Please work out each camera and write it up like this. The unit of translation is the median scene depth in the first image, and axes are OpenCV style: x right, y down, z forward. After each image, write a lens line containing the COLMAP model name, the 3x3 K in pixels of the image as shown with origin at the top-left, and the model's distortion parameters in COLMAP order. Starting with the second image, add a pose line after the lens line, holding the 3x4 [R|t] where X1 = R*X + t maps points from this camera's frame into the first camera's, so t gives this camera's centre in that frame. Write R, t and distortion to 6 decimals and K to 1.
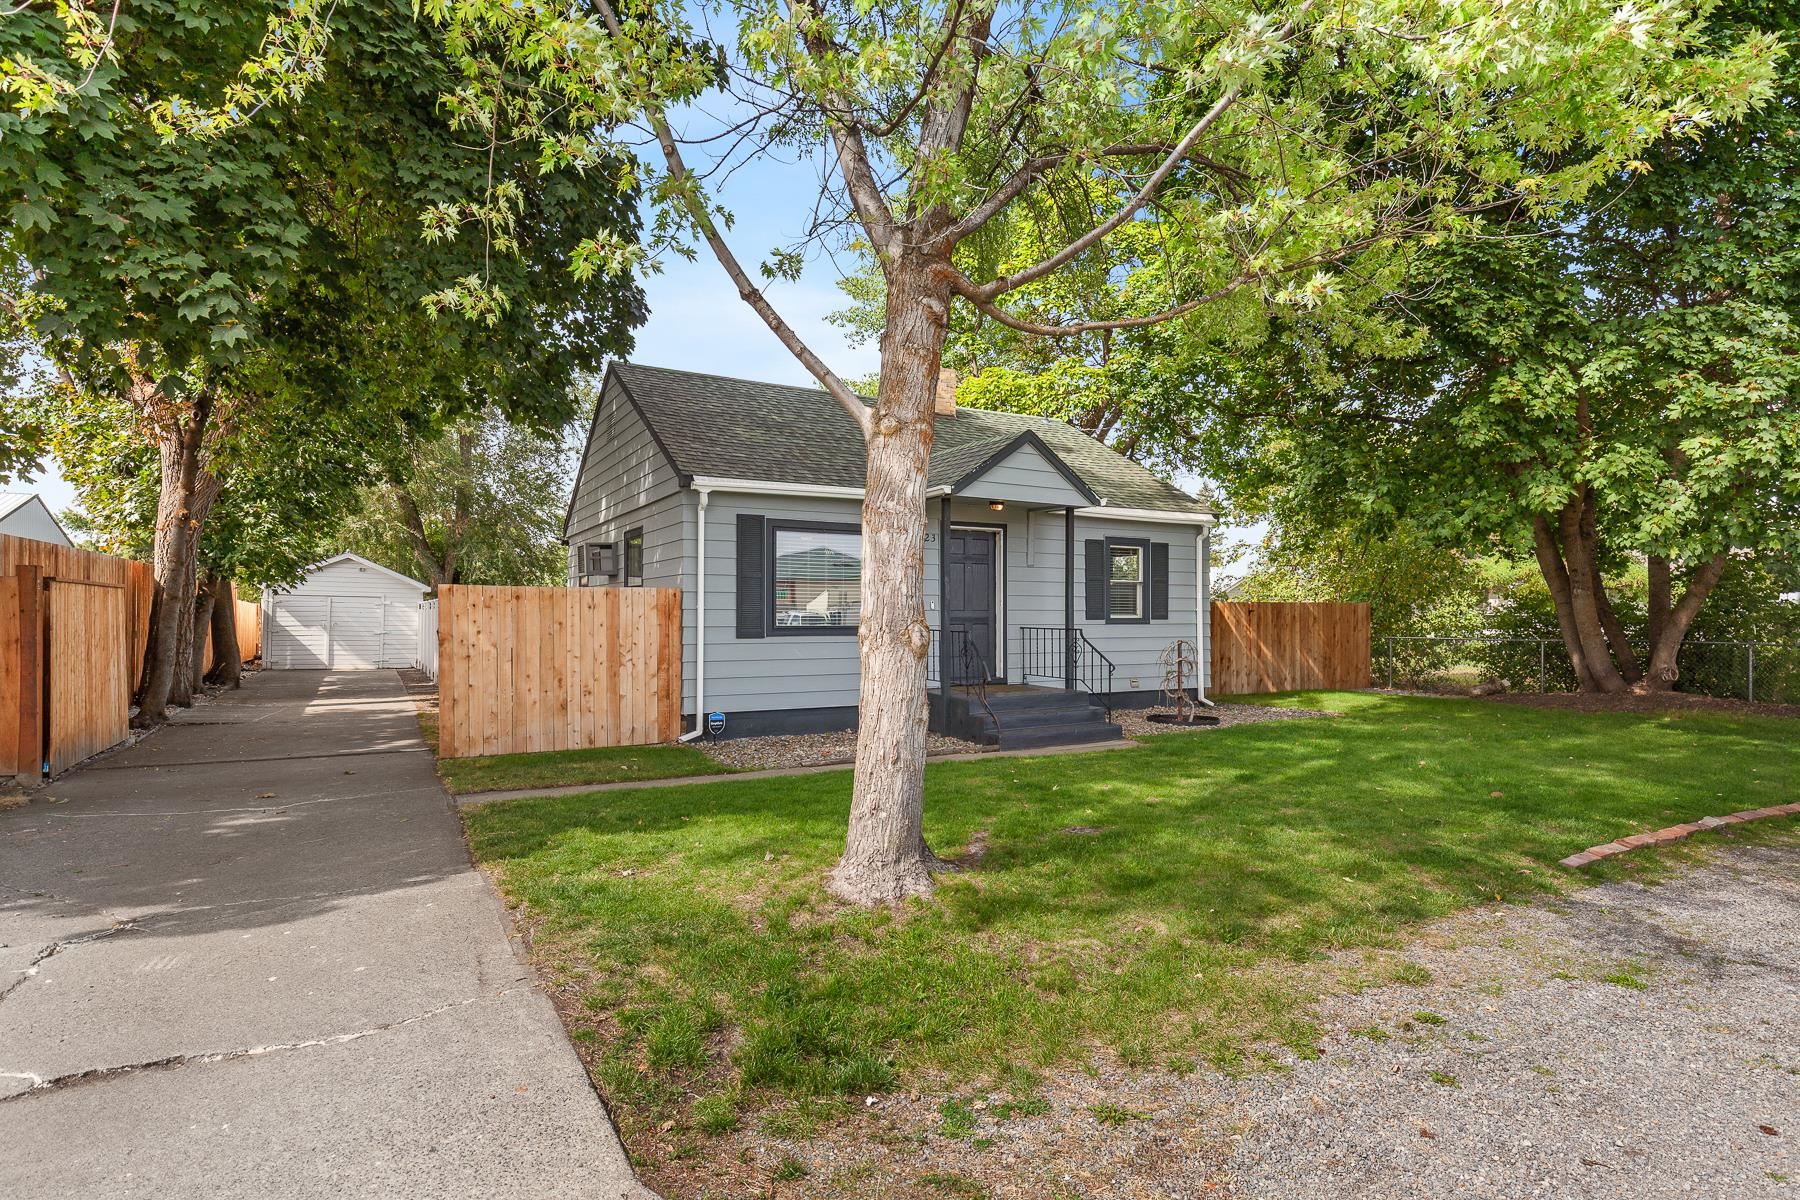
lens RADIAL K [[953.3, 0, 910.0], [0, 953.3, 613.6], [0, 0, 1]] dist [0.001507, 0.000536]
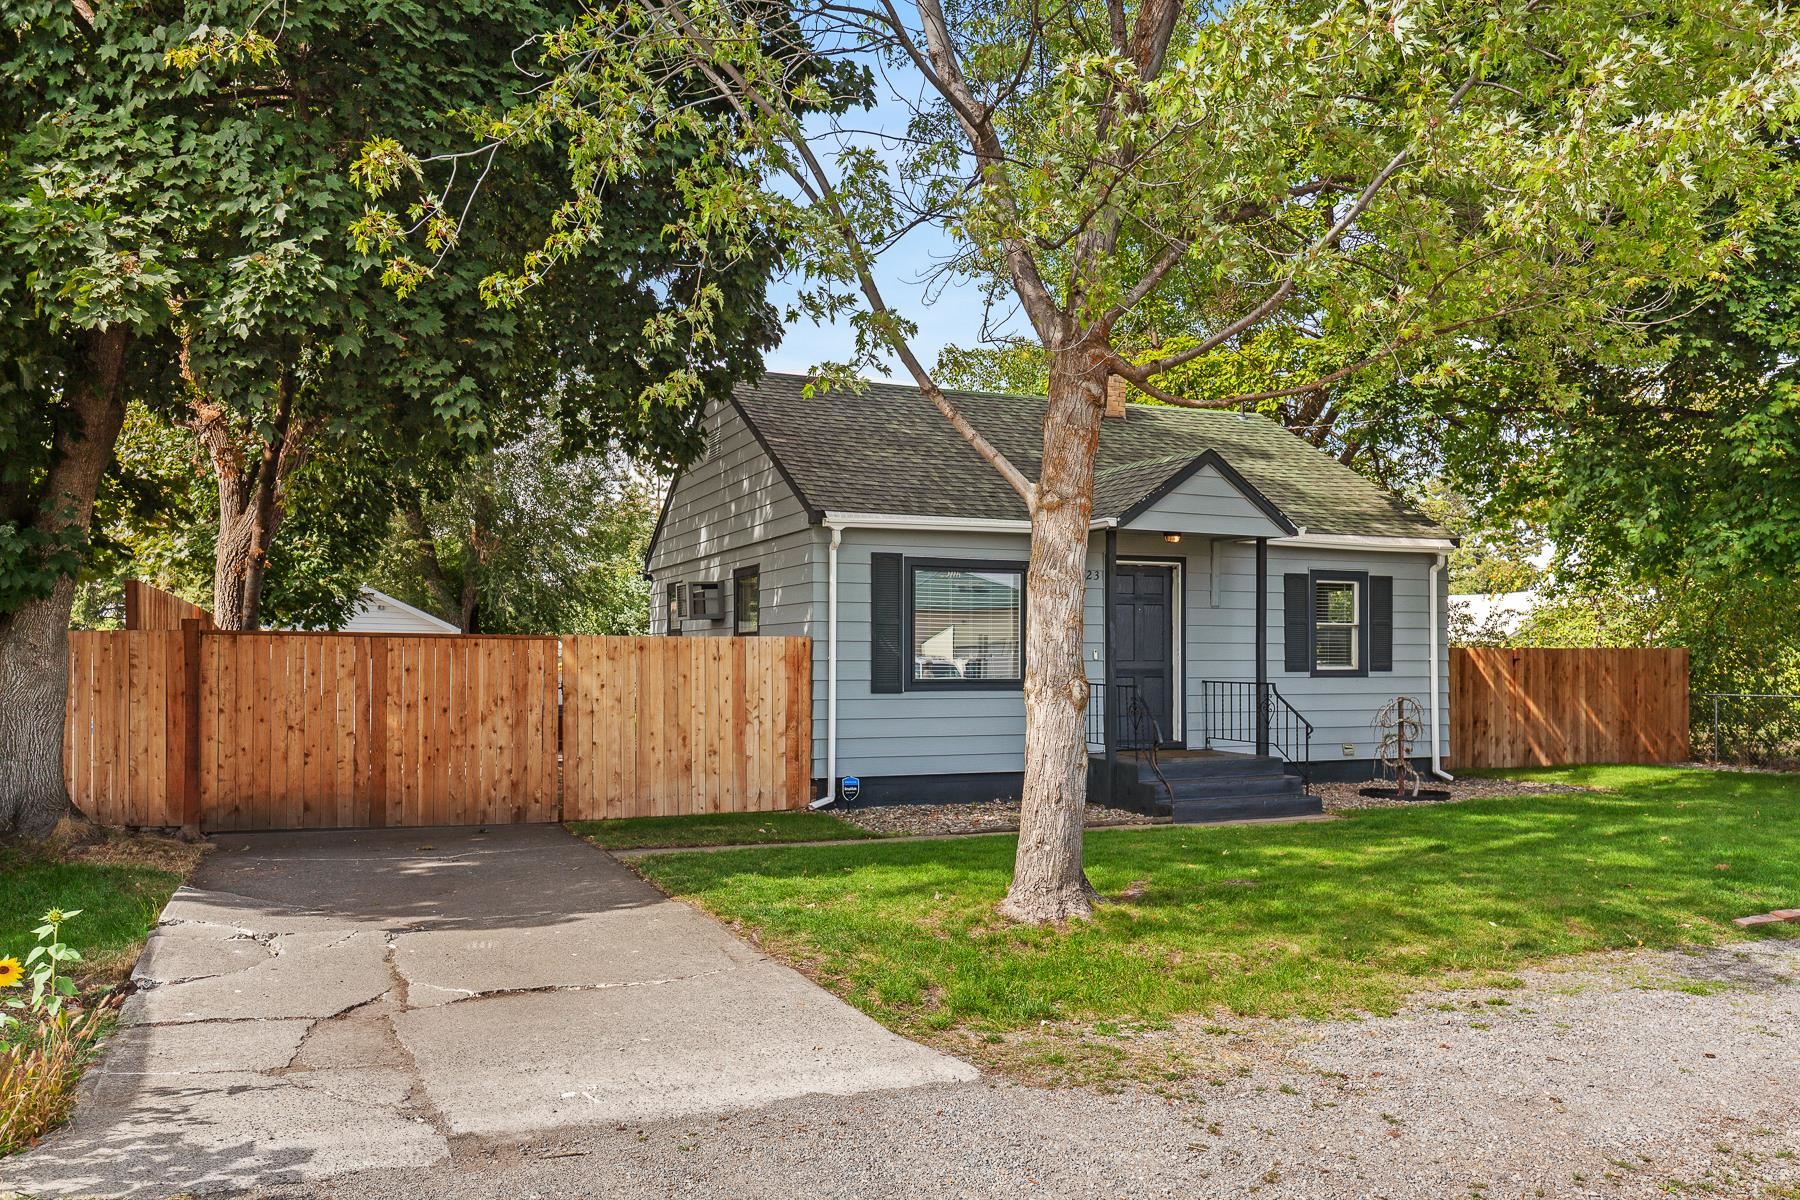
lens RADIAL K [[1391.1, 0, 901.4], [0, 1391.1, 653.7], [0, 0, 1]] dist [-0.001090, 0.012635]
pose [[0.993001, -0.000661, -0.118105, -0.002230], [0.000190, 0.999992, -0.003993, -0.006120], [0.118107, 0.003943, 0.992993, -0.303525]]
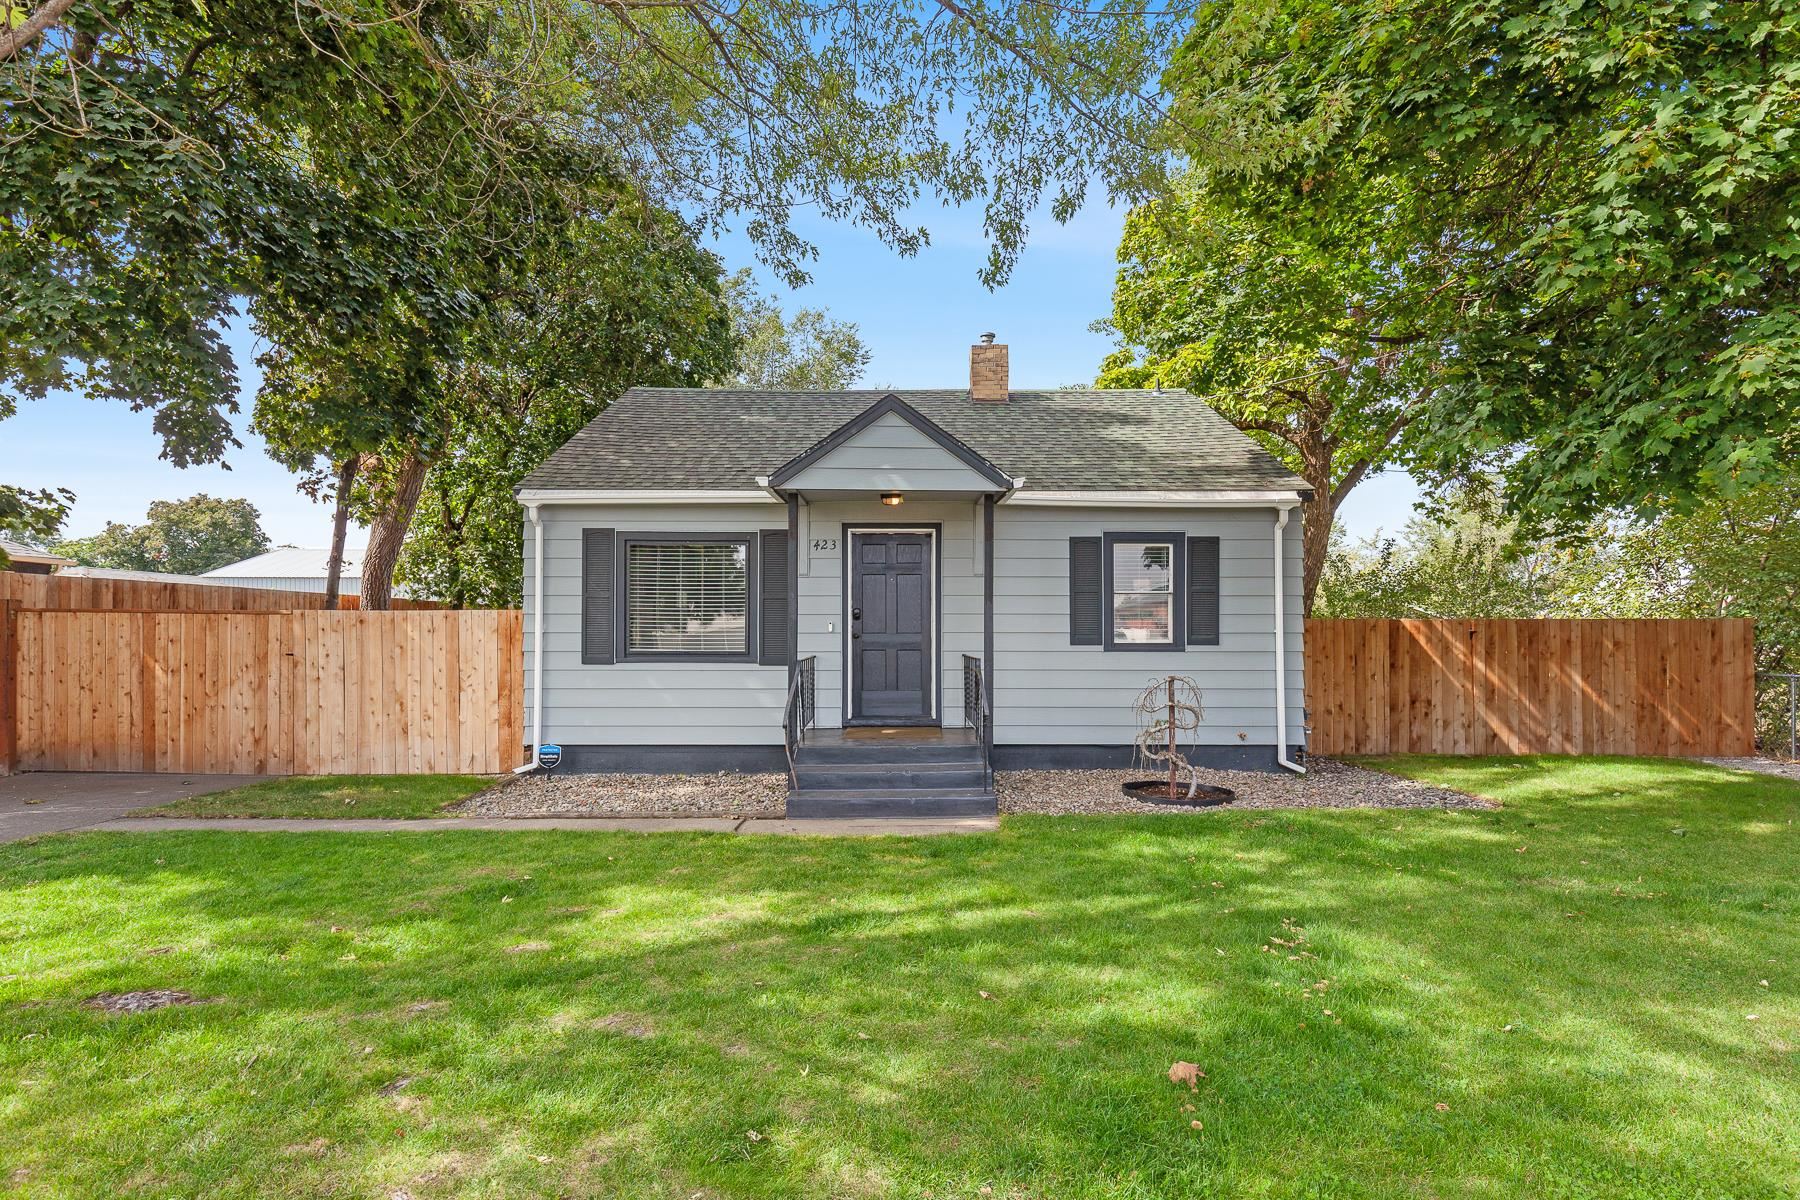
lens RADIAL K [[823.7, 0, 944.2], [0, 823.7, 623.7], [0, 0, 1]] dist [0.000375, 0.000067]
pose [[0.873532, -0.002661, -0.486759, 0.552455], [0.000064, 0.999986, -0.005351, -0.009565], [0.486766, 0.004643, 0.873520, 0.525591]]
